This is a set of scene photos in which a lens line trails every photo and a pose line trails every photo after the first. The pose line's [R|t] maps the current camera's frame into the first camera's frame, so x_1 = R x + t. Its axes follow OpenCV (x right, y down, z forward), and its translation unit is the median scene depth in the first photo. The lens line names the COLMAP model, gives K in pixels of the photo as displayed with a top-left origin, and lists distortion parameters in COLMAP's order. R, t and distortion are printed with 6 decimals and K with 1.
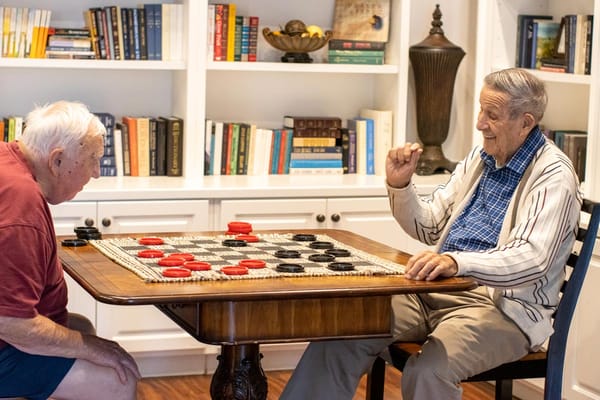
lens RADIAL K [[1357.6, 0, 299.8], [0, 1357.6, 200.9], [0, 0, 1]] dist [-0.129912, 0.000000]
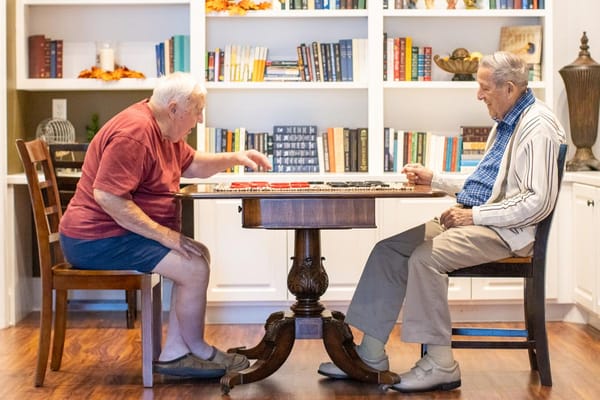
lens RADIAL K [[1357.6, 0, 300.1], [0, 1357.6, 199.1], [0, 0, 1]] dist [-0.129912, 0.000000]
pose [[0.943376, -0.016222, -0.331328, 0.276612], [-0.009822, 0.997000, -0.076782, 0.106803], [0.331579, 0.075688, 0.940386, -0.226012]]
